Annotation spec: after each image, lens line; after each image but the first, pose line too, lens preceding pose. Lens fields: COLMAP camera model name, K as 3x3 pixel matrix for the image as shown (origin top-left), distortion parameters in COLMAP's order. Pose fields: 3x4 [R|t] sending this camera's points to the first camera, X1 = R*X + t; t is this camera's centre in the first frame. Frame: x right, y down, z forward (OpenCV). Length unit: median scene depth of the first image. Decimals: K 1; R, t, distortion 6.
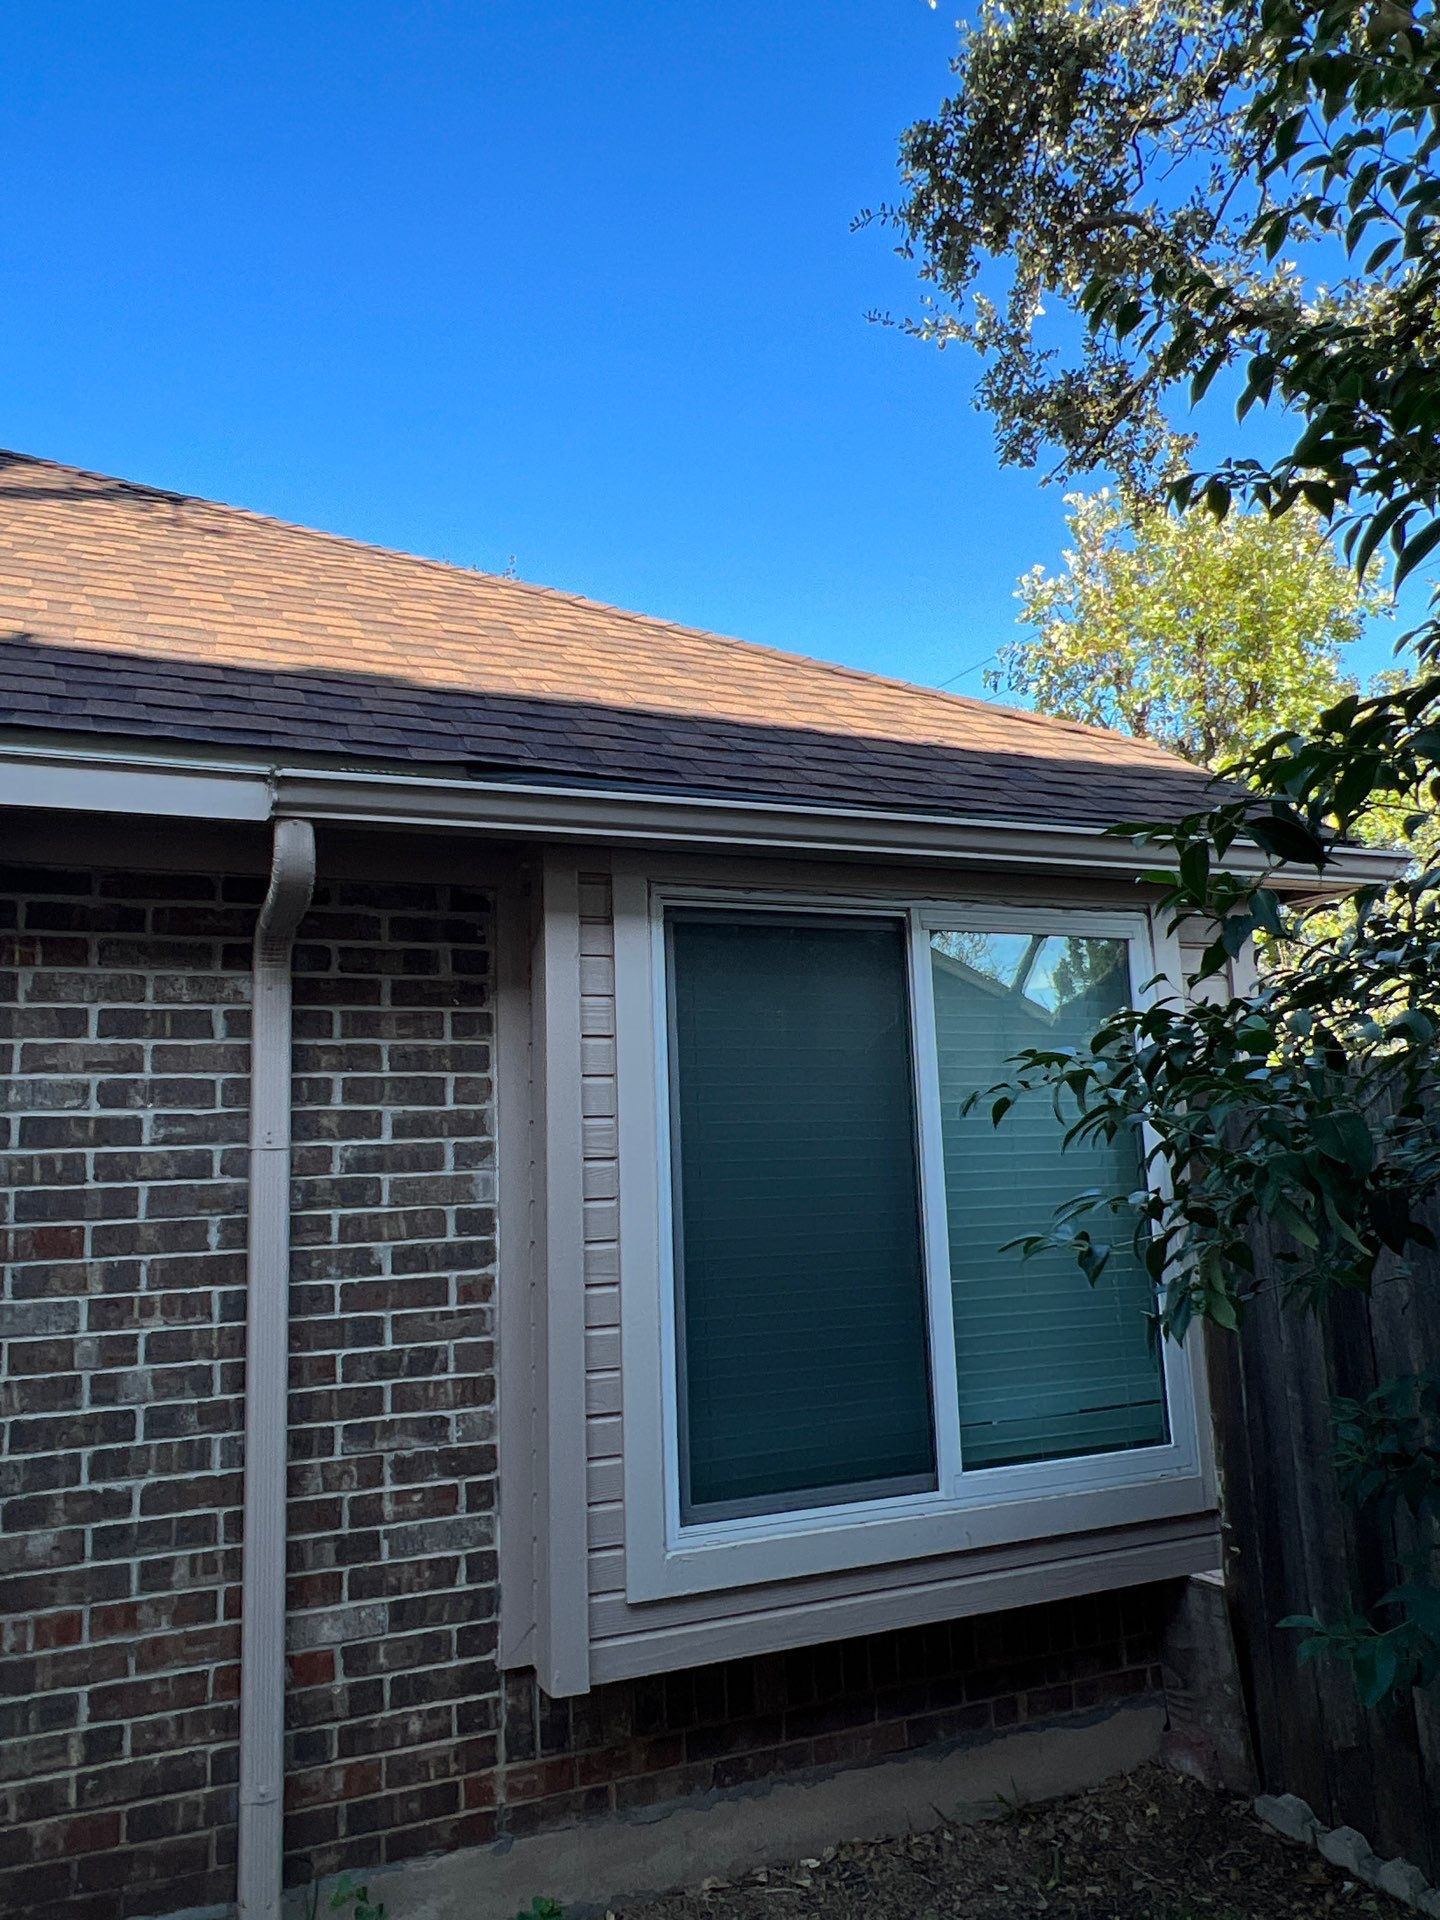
lens RADIAL K [[1403.5, 0, 718.1], [0, 1403.5, 928.6], [0, 0, 1]] dist [0.001980, -0.024224]
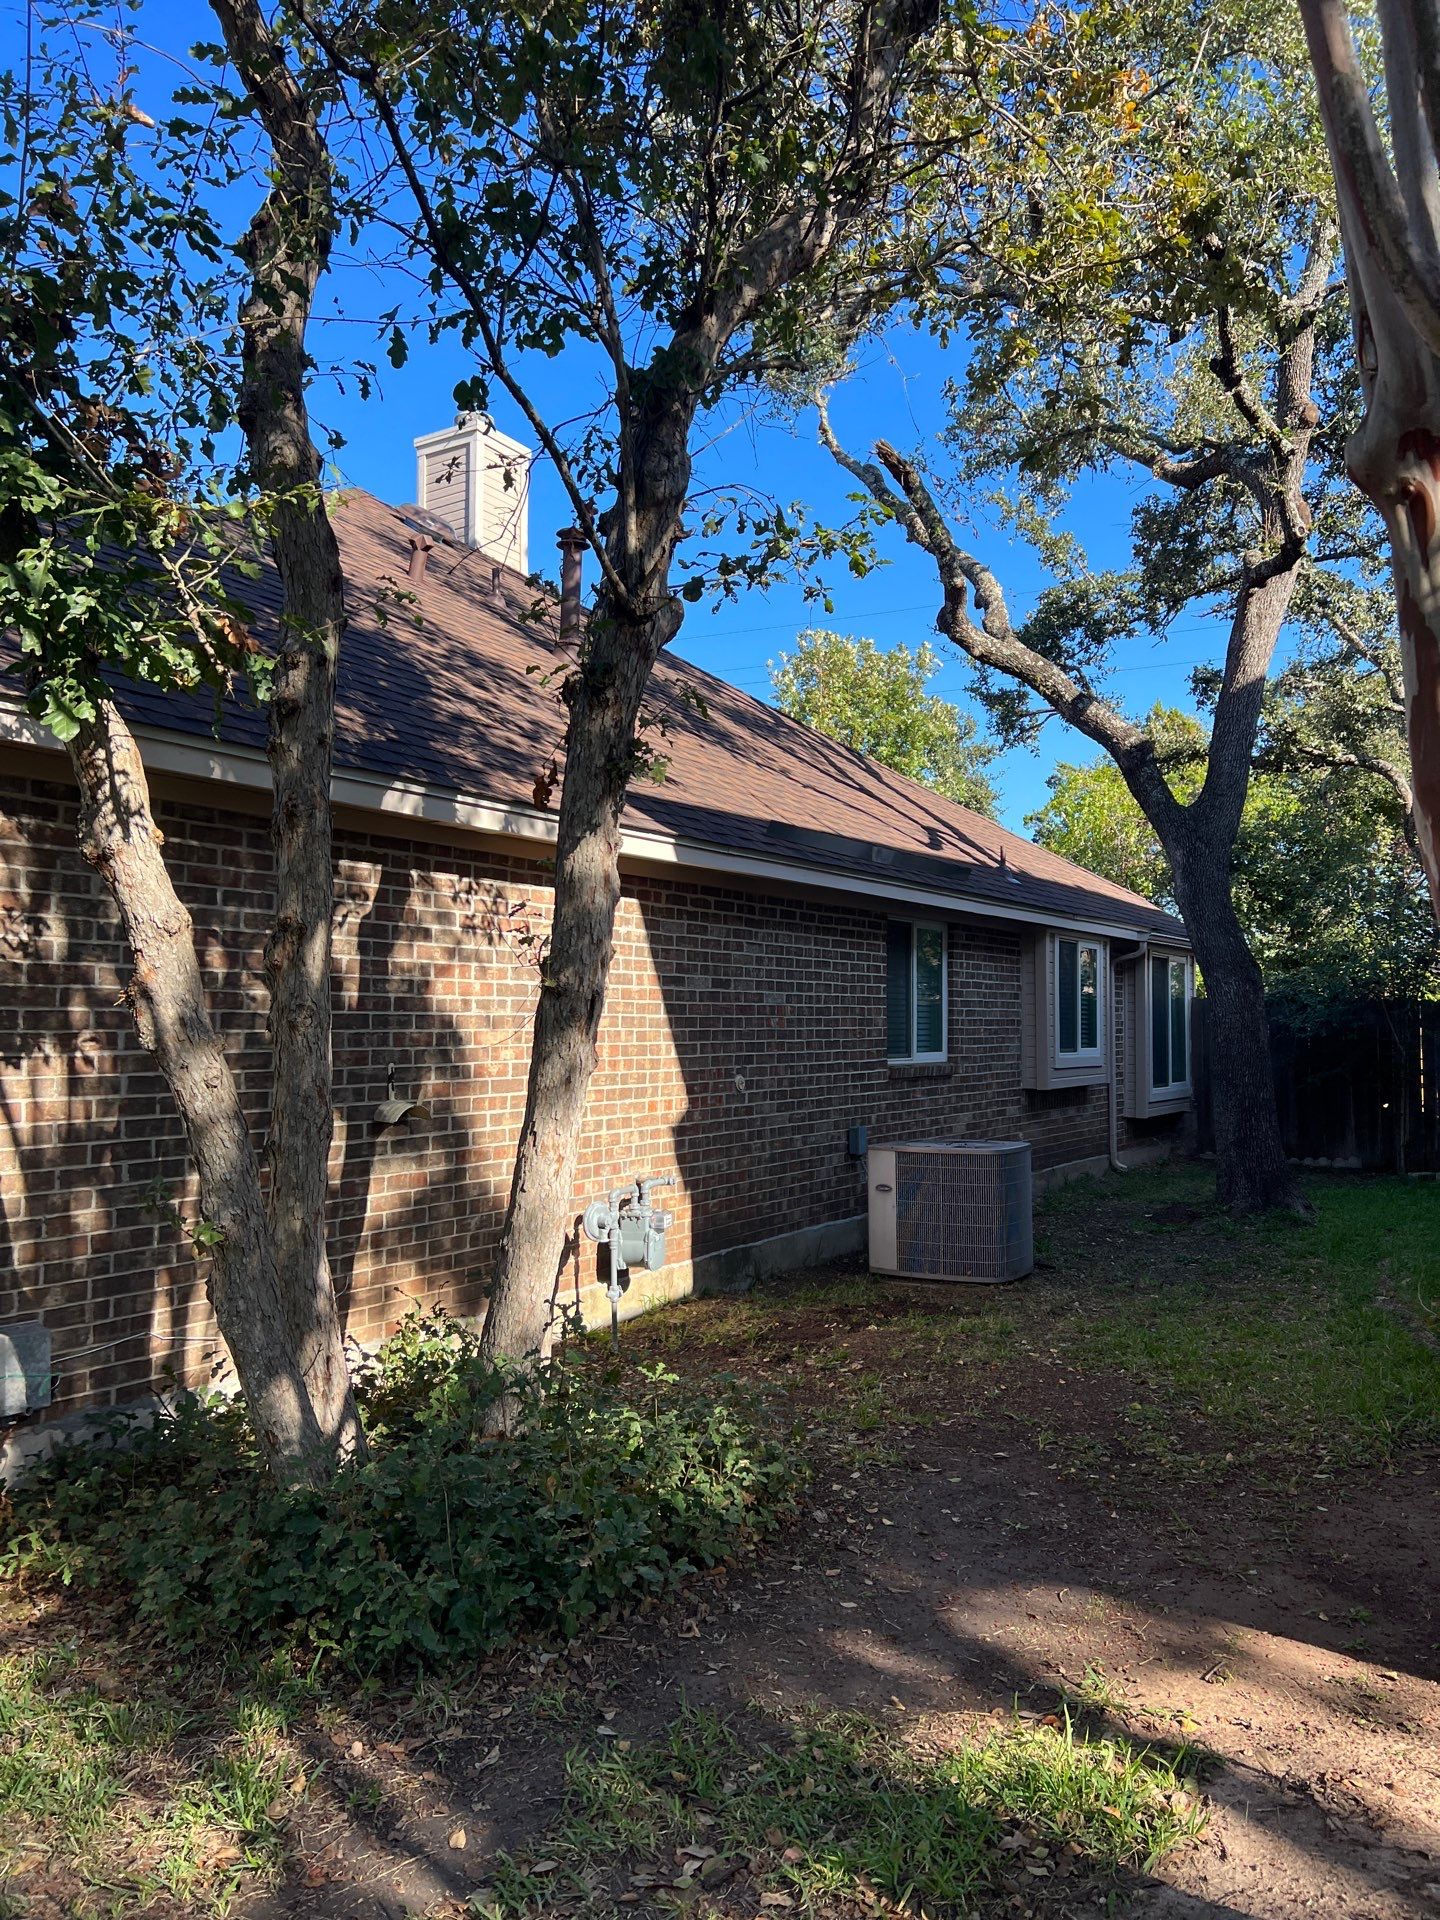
lens RADIAL K [[1428.4, 0, 764.5], [0, 1428.4, 984.2], [0, 0, 1]] dist [0.035803, -0.048153]
pose [[0.807821, 0.052783, 0.587060, -3.448282], [-0.129255, 0.987603, 0.089065, -0.160587], [-0.575081, -0.147829, 0.804629, -1.830222]]
